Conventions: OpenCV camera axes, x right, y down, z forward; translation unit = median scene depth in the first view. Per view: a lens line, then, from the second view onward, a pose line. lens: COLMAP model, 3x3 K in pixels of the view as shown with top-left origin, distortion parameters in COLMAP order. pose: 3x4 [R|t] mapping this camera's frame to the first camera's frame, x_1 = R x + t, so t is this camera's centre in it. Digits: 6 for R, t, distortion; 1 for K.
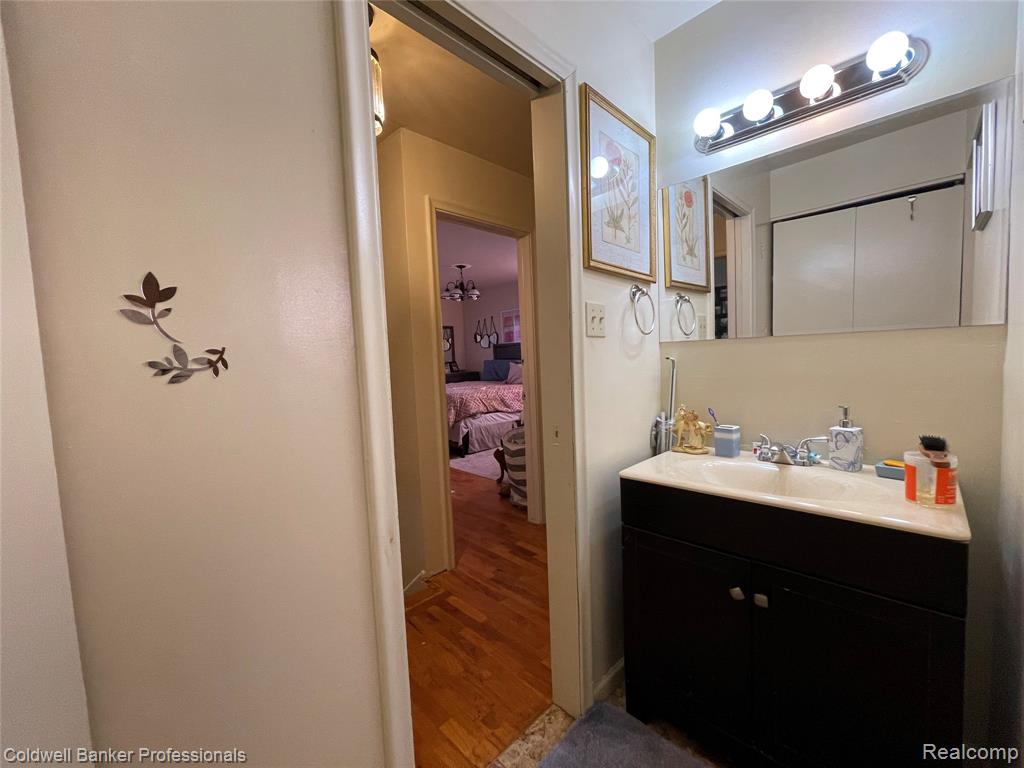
lens RADIAL K [[411.2, 0, 508.2], [0, 411.2, 383.8], [0, 0, 1]] dist [-0.002956, -0.000613]
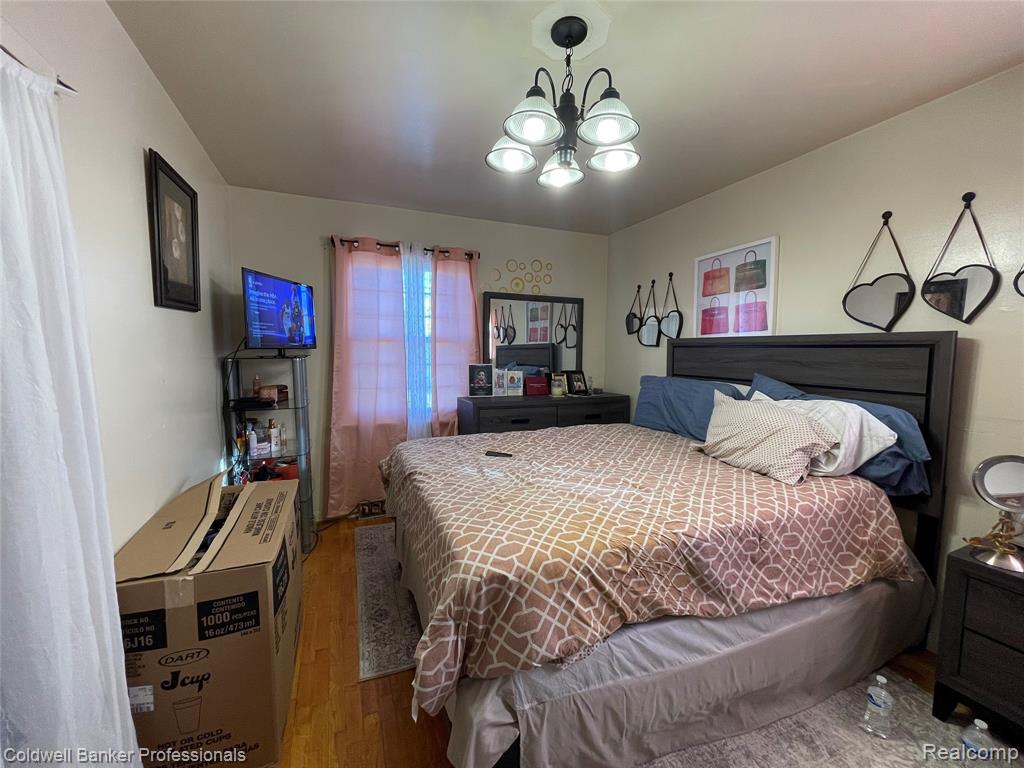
lens RADIAL K [[411.2, 0, 508.2], [0, 411.2, 383.8], [0, 0, 1]] dist [-0.002956, -0.000613]
pose [[0.922072, 0.085990, -0.377344, -0.025335], [-0.079301, 0.996296, 0.033258, -0.051817], [0.378806, -0.000743, 0.925476, 0.557113]]
